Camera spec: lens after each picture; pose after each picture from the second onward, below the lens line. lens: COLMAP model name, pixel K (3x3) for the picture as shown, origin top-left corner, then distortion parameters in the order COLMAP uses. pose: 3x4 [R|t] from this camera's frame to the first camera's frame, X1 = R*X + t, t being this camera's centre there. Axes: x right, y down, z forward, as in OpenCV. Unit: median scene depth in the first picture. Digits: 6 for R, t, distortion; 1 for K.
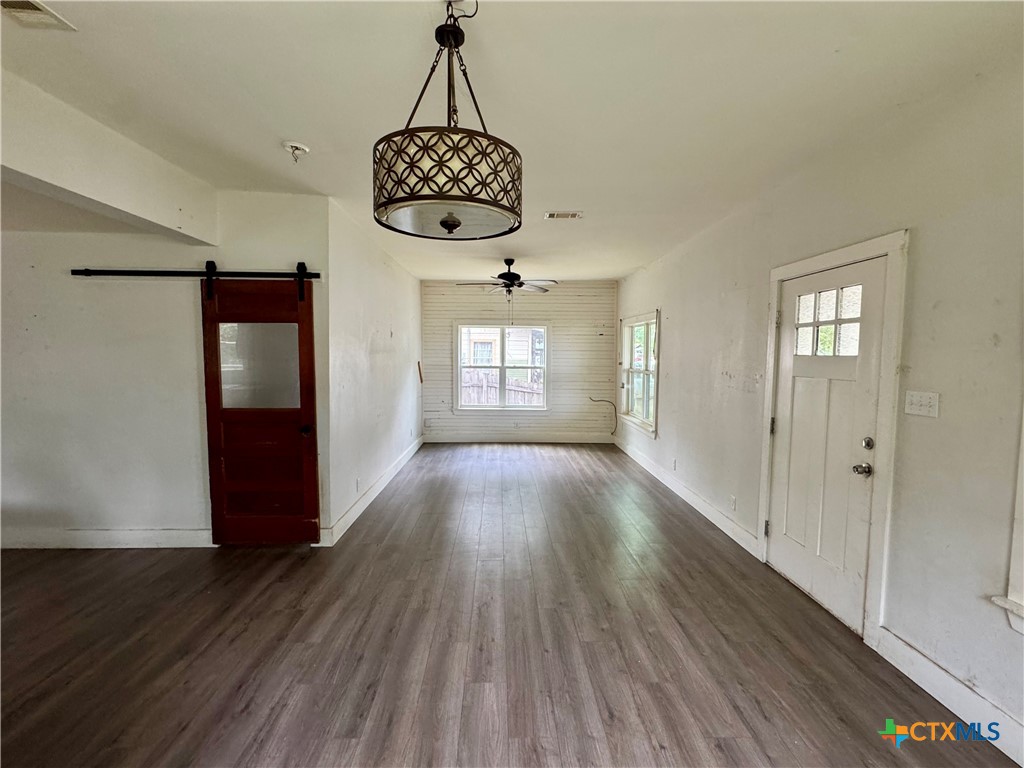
lens RADIAL K [[461.5, 0, 509.4], [0, 461.5, 384.5], [0, 0, 1]] dist [-0.004344, 0.000226]
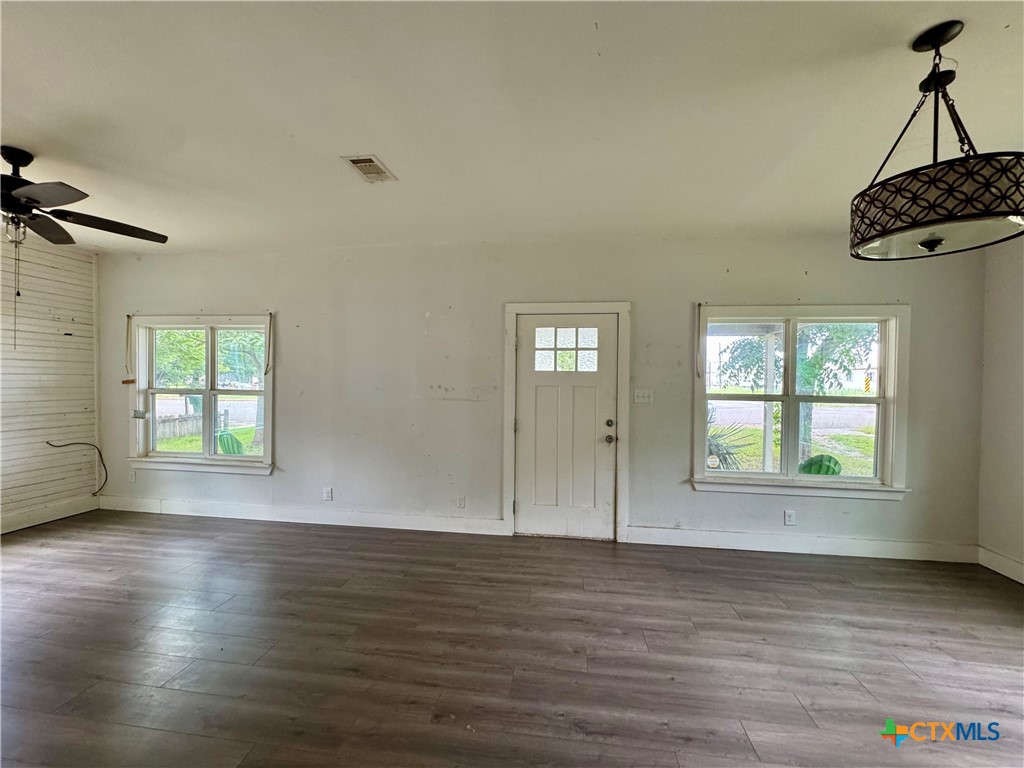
lens RADIAL K [[410.1, 0, 512.0], [0, 410.1, 384.0], [0, 0, 1]] dist [-0.002014, -0.000264]
pose [[0.157083, -0.013065, 0.987499, -0.573255], [0.056983, 0.998367, 0.004145, -0.031336], [-0.985940, 0.055619, 0.157571, 0.843559]]
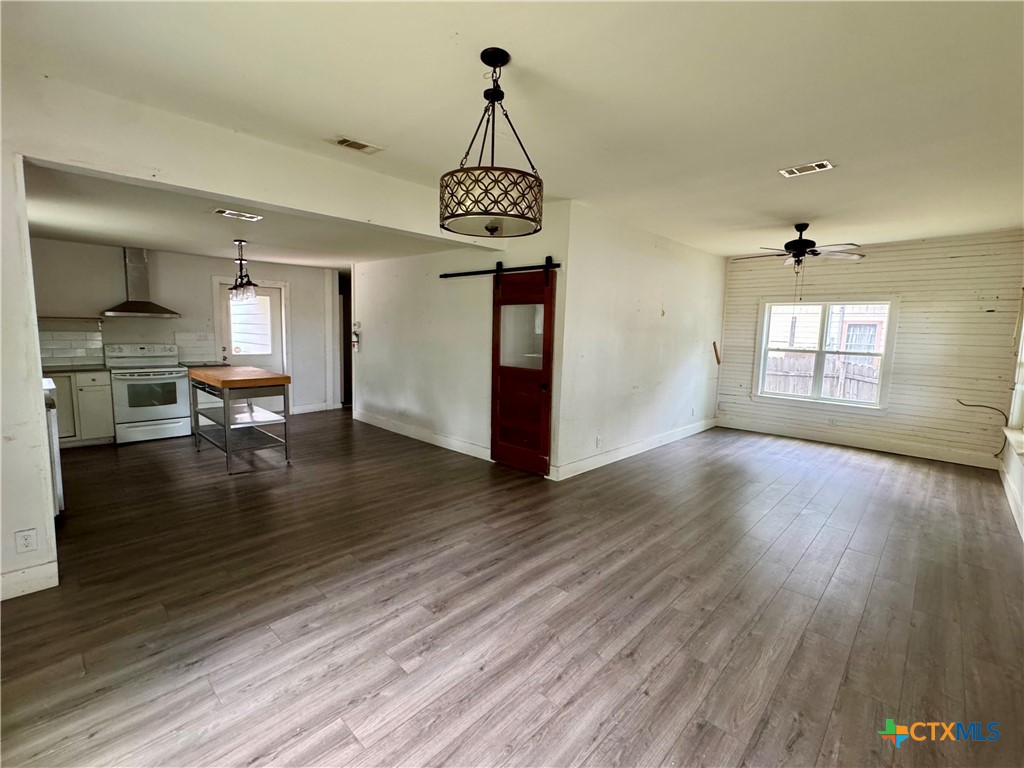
lens RADIAL K [[461.5, 0, 509.4], [0, 461.5, 384.5], [0, 0, 1]] dist [-0.004344, 0.000226]
pose [[0.706820, 0.094265, -0.701085, 0.434863], [-0.069238, 0.995542, 0.064052, 0.017454], [0.703997, 0.003268, 0.710196, 0.010503]]
